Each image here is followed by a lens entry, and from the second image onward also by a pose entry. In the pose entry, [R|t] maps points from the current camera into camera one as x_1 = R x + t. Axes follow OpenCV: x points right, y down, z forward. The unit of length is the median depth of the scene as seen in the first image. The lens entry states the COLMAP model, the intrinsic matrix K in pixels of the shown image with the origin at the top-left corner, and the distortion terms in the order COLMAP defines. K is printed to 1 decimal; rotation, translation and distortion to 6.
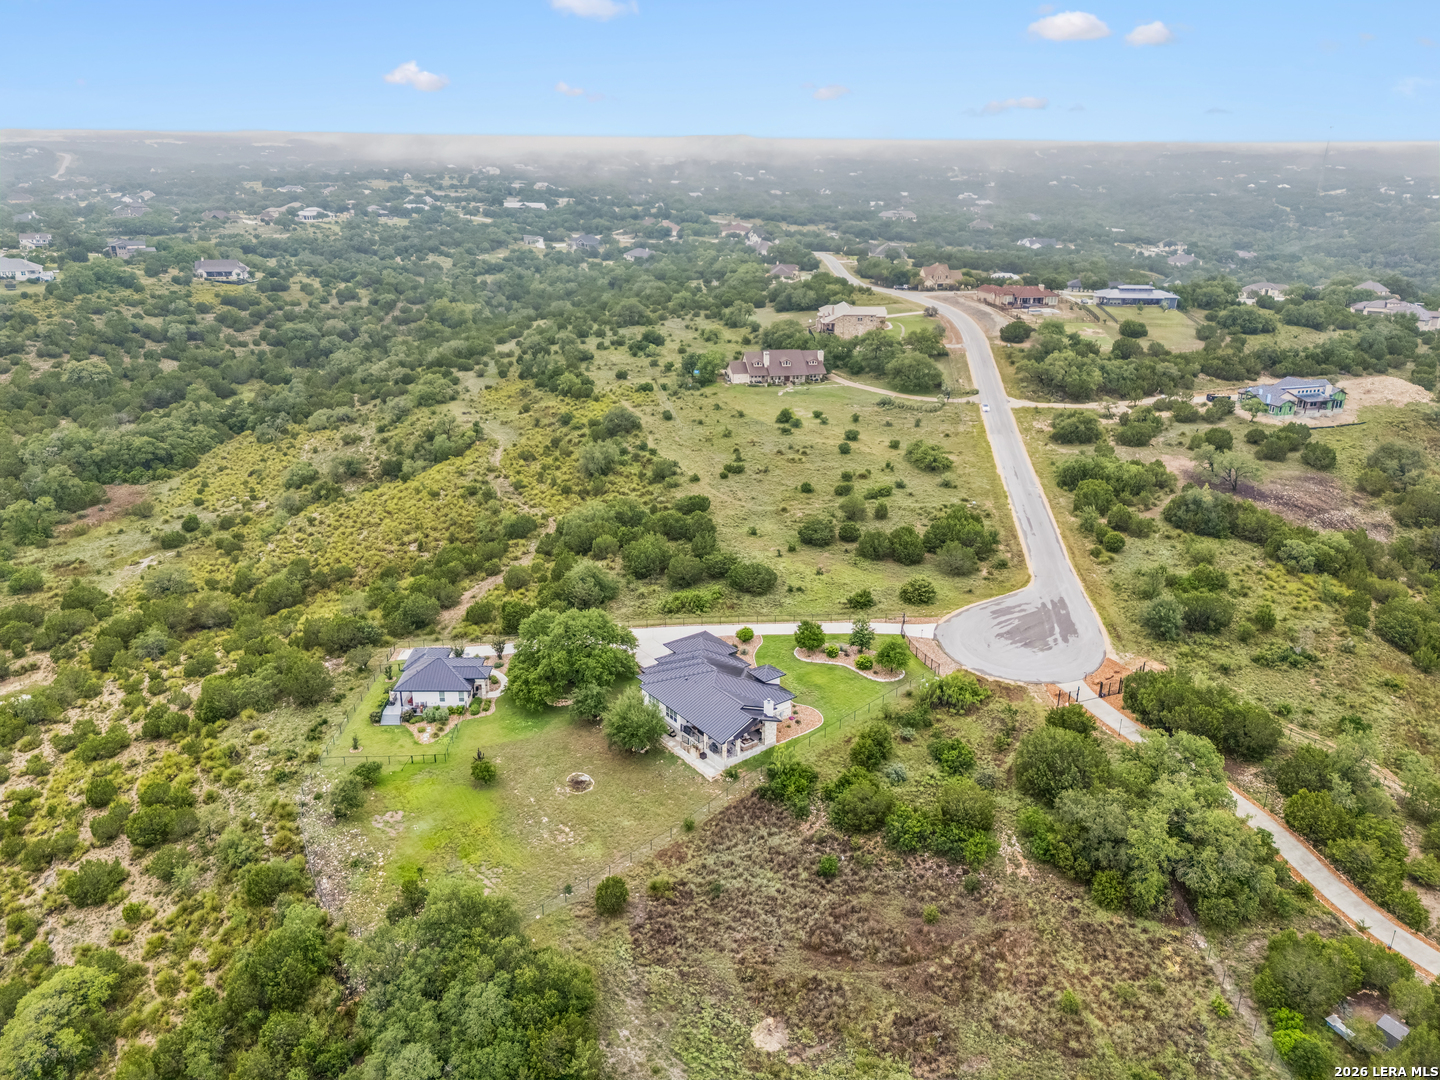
lens RADIAL K [[1051.8, 0, 724.6], [0, 1051.8, 542.1], [0, 0, 1]] dist [0.080809, -0.077864]
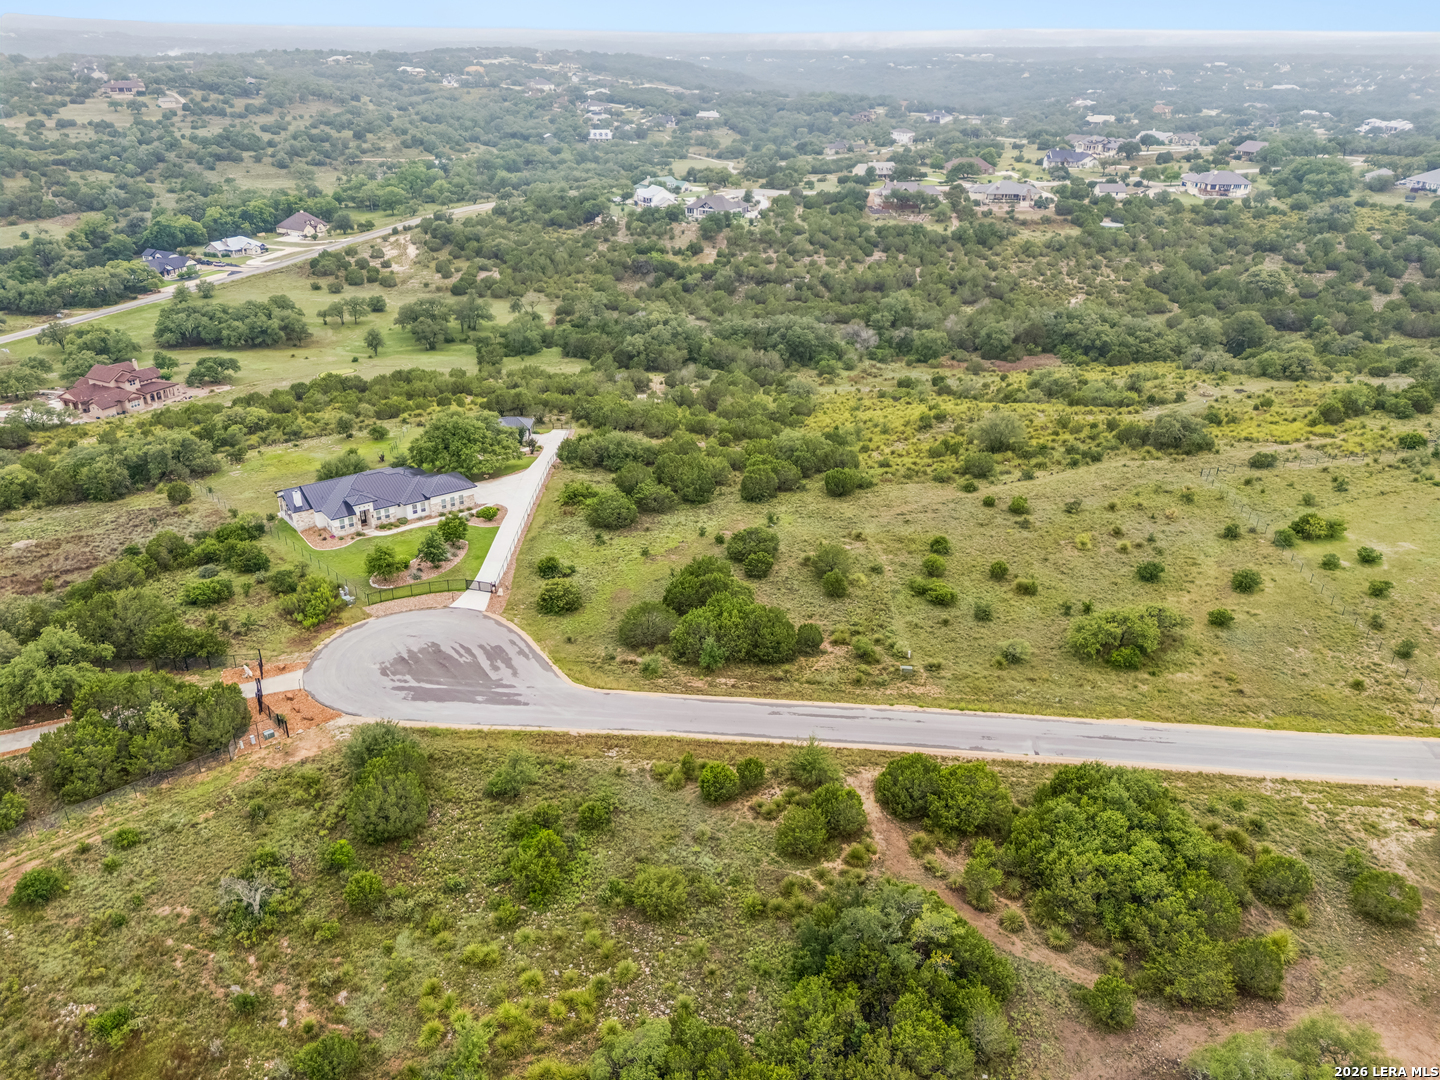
lens RADIAL K [[1057.5, 0, 723.7], [0, 1057.5, 542.7], [0, 0, 1]] dist [0.078997, -0.077204]
pose [[-0.000429, 0.422686, -0.906276, 0.600087], [-0.365166, 0.843625, 0.393638, -0.233738], [0.930942, 0.331110, 0.153989, 0.664793]]
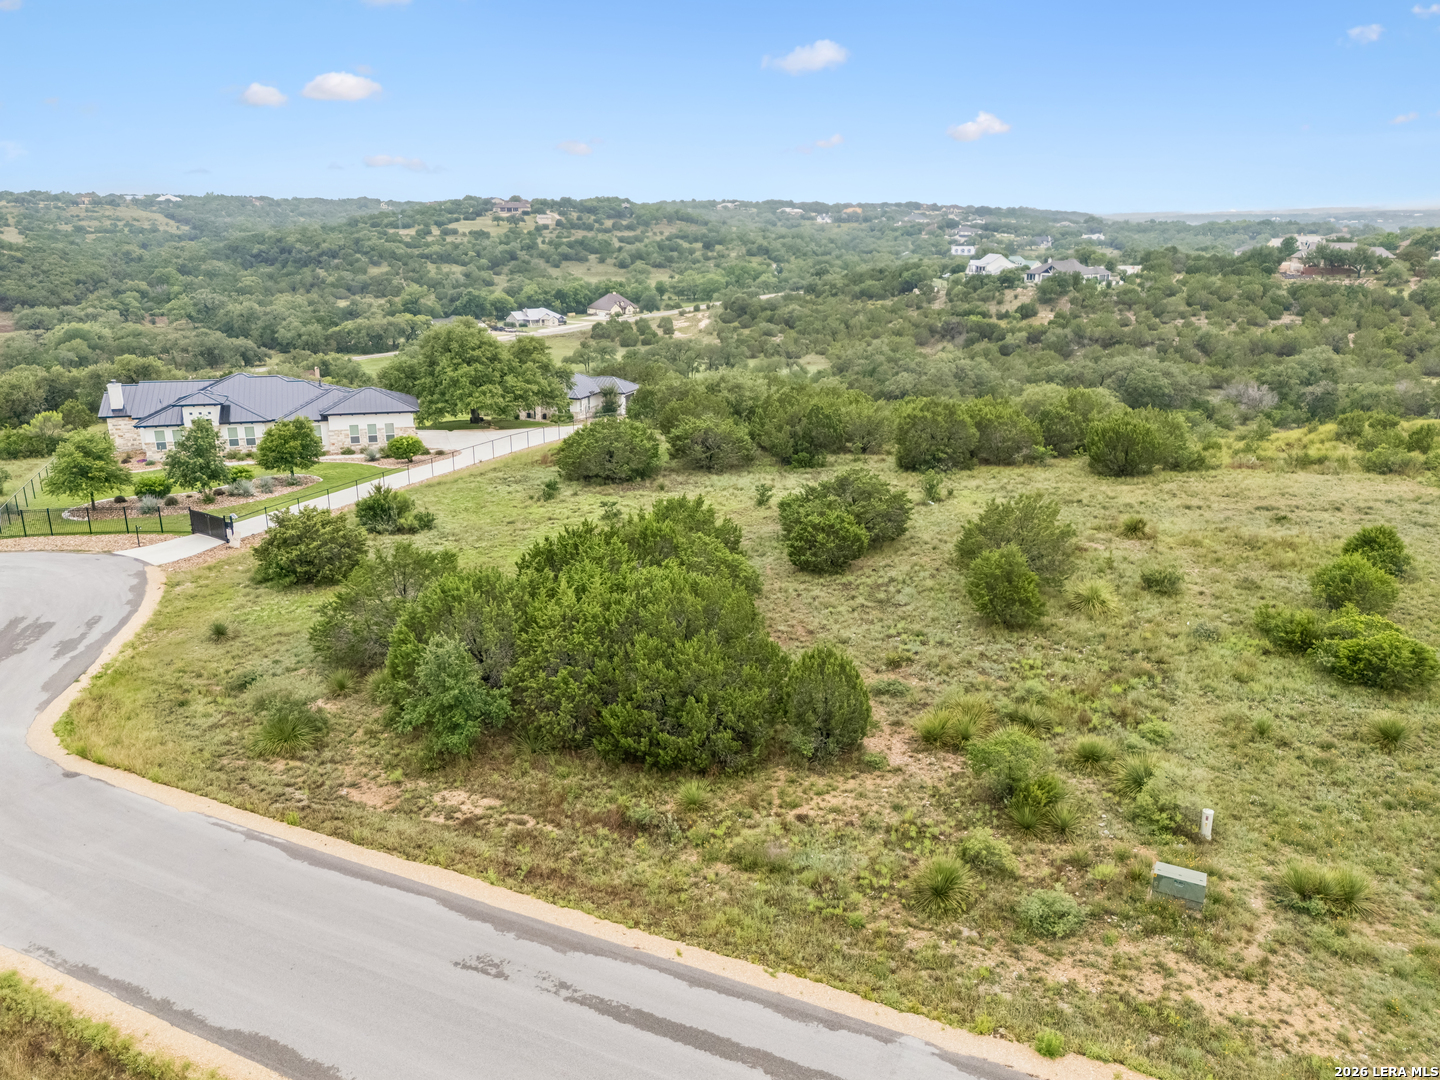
lens RADIAL K [[1072.6, 0, 724.8], [0, 1072.6, 548.6], [0, 0, 1]] dist [0.088535, -0.101114]
pose [[-0.342453, 0.266982, -0.900803, 0.299008], [-0.334520, 0.861296, 0.382446, -0.084344], [0.877965, 0.432307, -0.205643, 0.800451]]
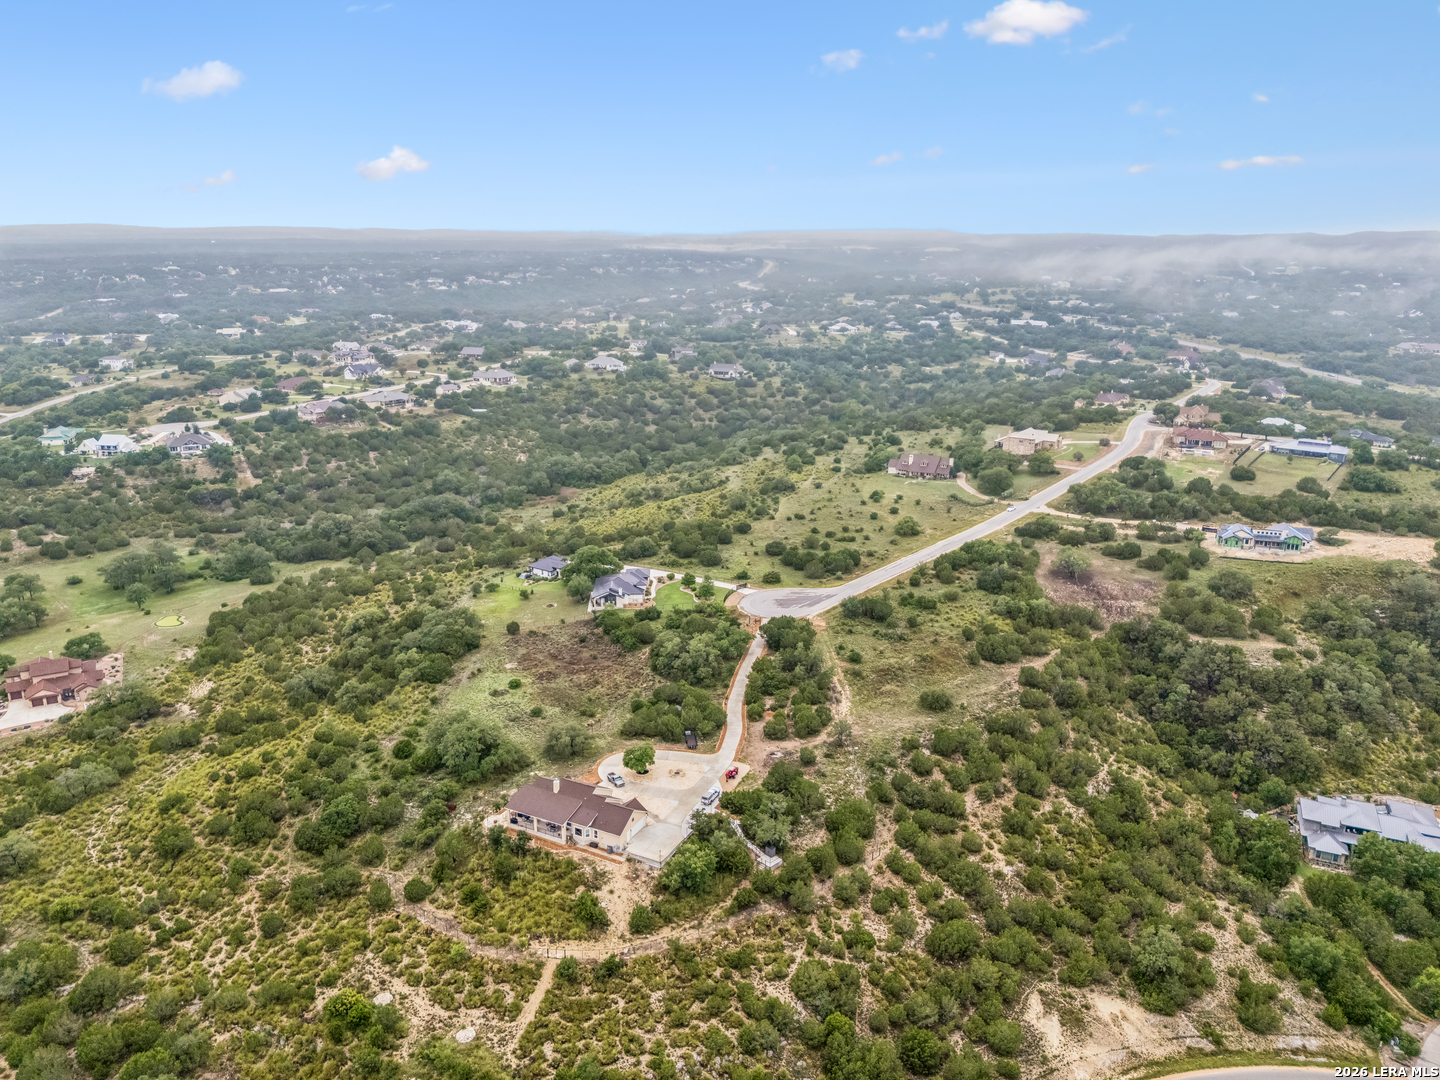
lens RADIAL K [[1059.6, 0, 723.3], [0, 1059.6, 543.3], [0, 0, 1]] dist [0.122720, -0.172220]
pose [[0.821746, 0.157162, -0.547753, 0.783423], [-0.200424, 0.979513, -0.019635, 0.027836], [0.533445, 0.125918, 0.836409, -0.449976]]
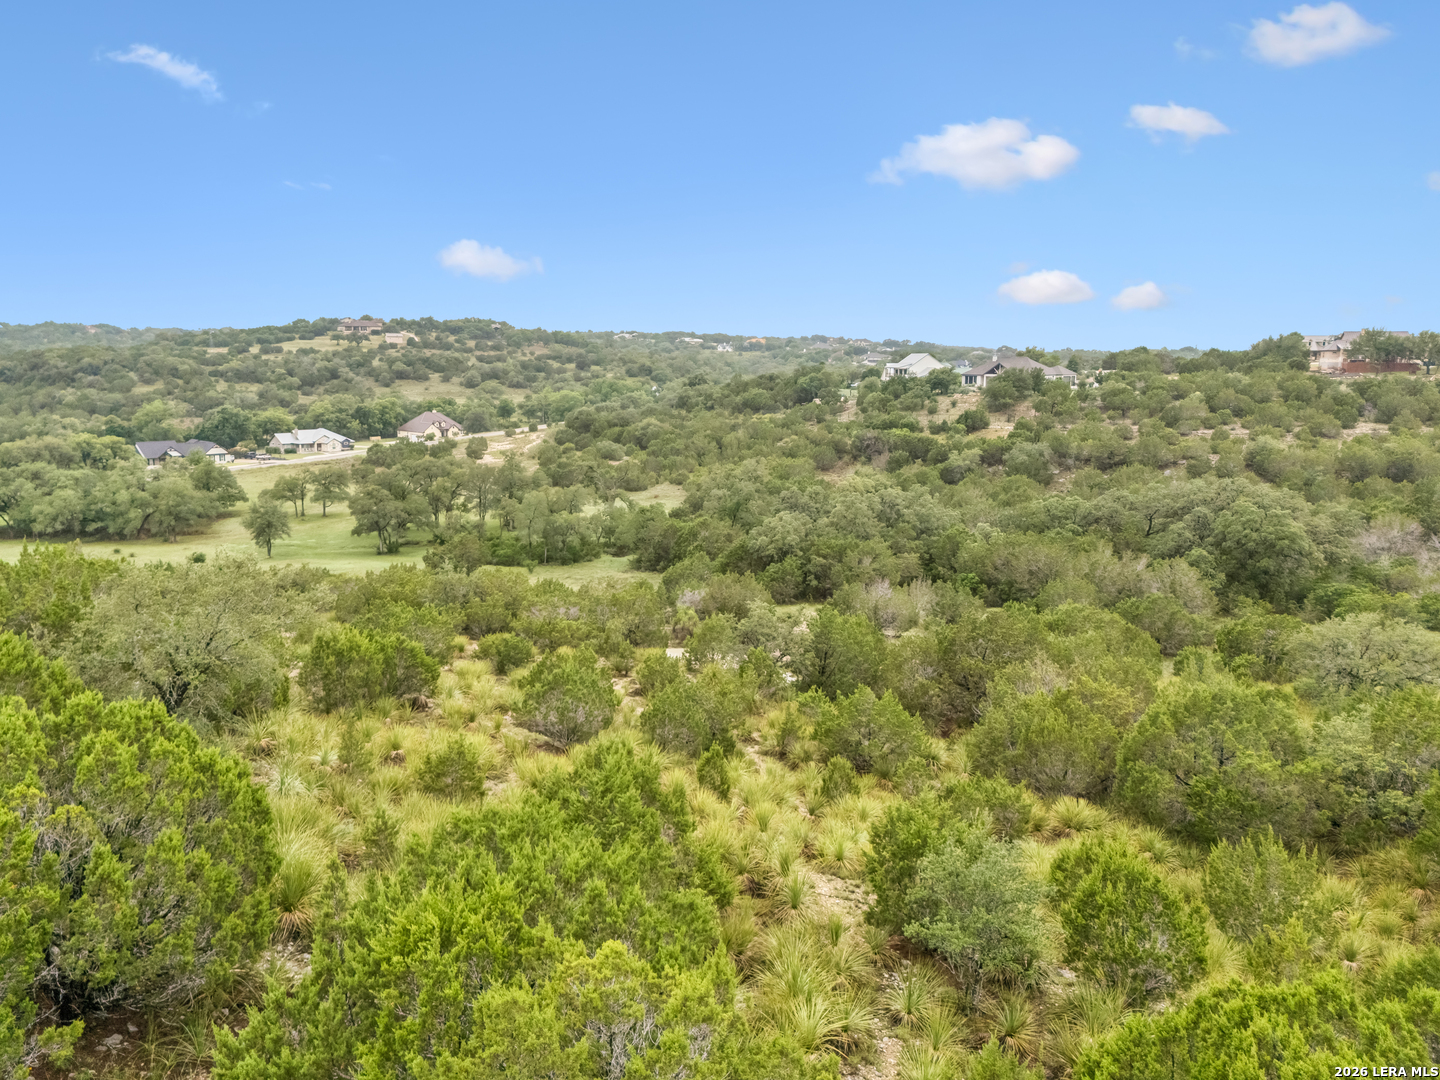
lens RADIAL K [[1067.8, 0, 728.1], [0, 1067.8, 538.0], [0, 0, 1]] dist [0.084250, -0.089872]
pose [[-0.268636, 0.146961, -0.951965, -0.166384], [-0.342553, 0.909111, 0.237010, -0.005758], [0.900273, 0.389768, -0.193878, 0.754583]]
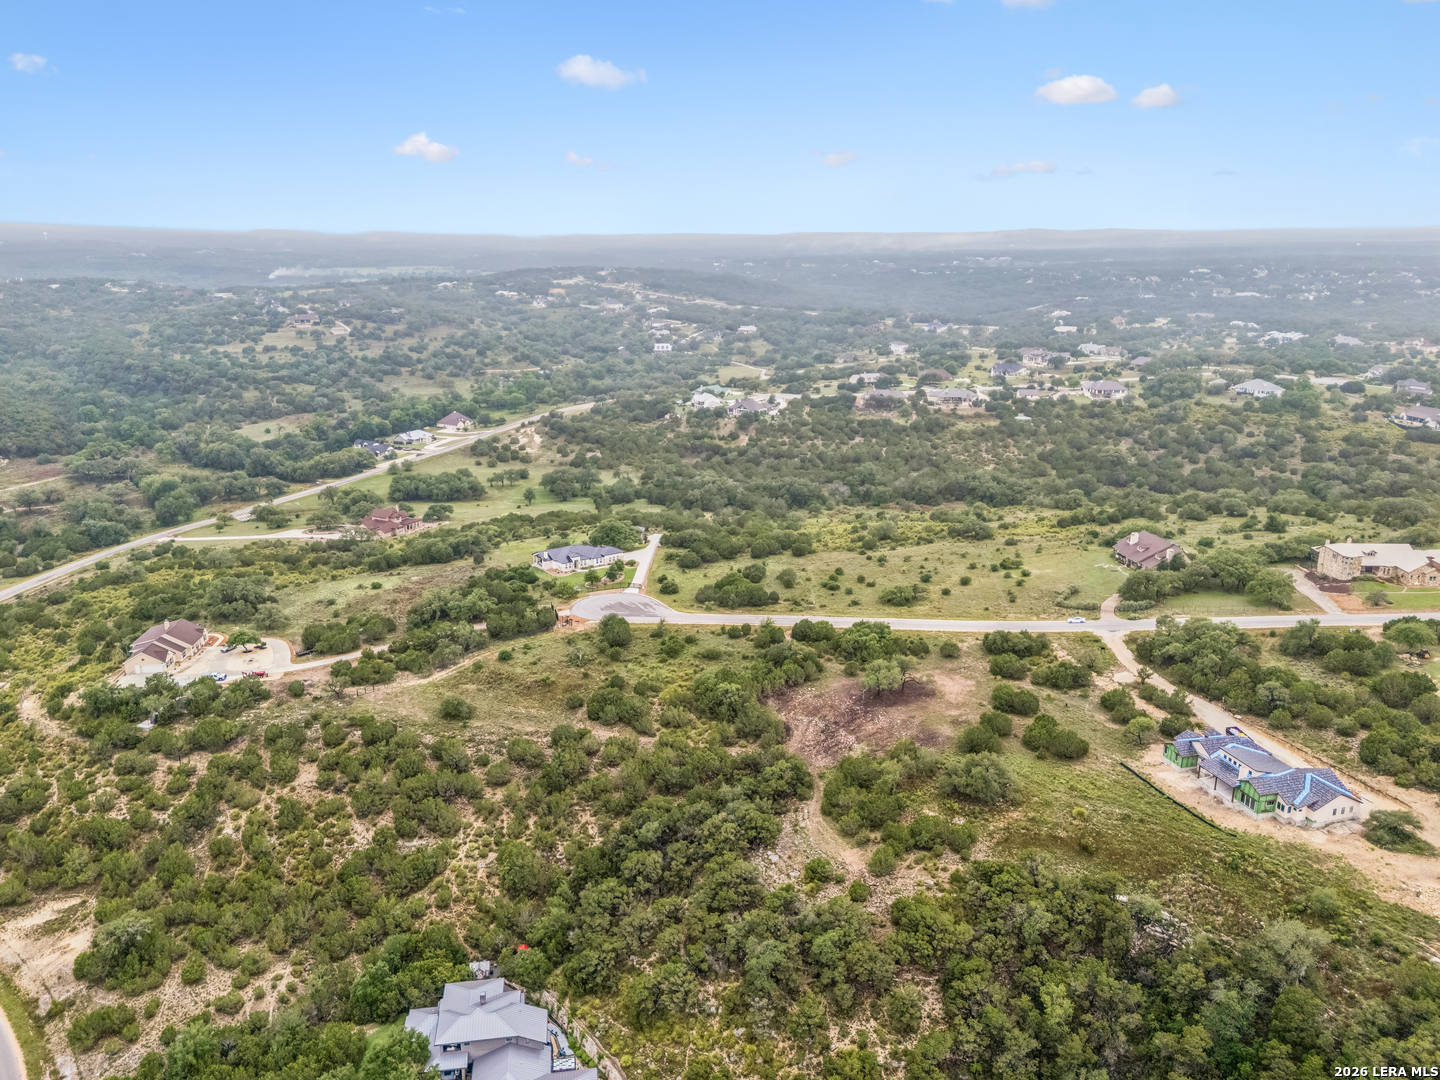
lens RADIAL K [[1072.1, 0, 729.7], [0, 1072.1, 537.2], [0, 0, 1]] dist [0.099880, -0.119124]
pose [[-0.034595, 0.265176, -0.963579, 1.326552], [-0.352904, 0.898804, 0.260020, -0.376691], [0.935020, 0.349046, 0.062488, 0.645770]]
